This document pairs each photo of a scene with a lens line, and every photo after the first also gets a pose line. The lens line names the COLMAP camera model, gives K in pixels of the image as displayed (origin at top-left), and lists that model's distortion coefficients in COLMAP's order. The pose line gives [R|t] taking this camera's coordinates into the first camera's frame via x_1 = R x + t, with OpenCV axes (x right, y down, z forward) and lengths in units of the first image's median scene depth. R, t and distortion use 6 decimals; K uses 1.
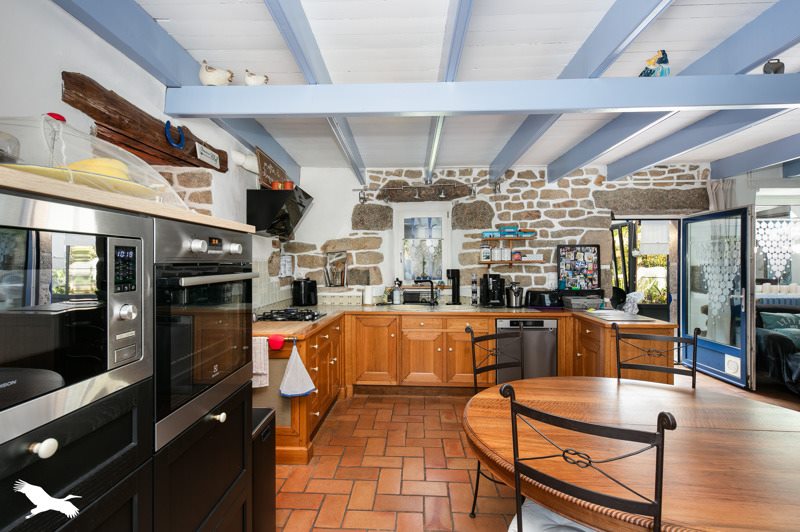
lens RADIAL K [[381.0, 0, 392.6], [0, 381.0, 268.7], [0, 0, 1]] dist [0.000463, 0.000160]
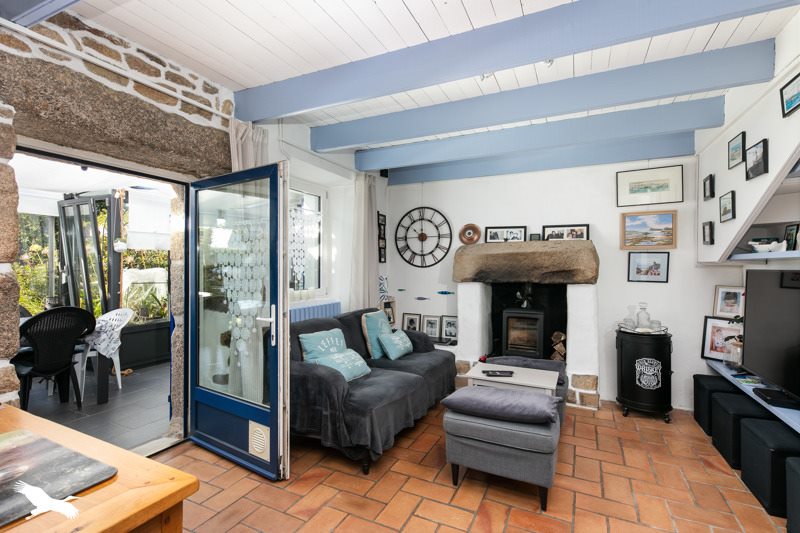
lens RADIAL K [[381.0, 0, 392.6], [0, 381.0, 269.2], [0, 0, 1]] dist [0.000463, 0.000160]
pose [[0.406163, -0.002971, 0.913796, 0.368467], [0.004011, 0.999991, 0.001468, -0.002980], [-0.913792, 0.003069, 0.406171, 0.502389]]
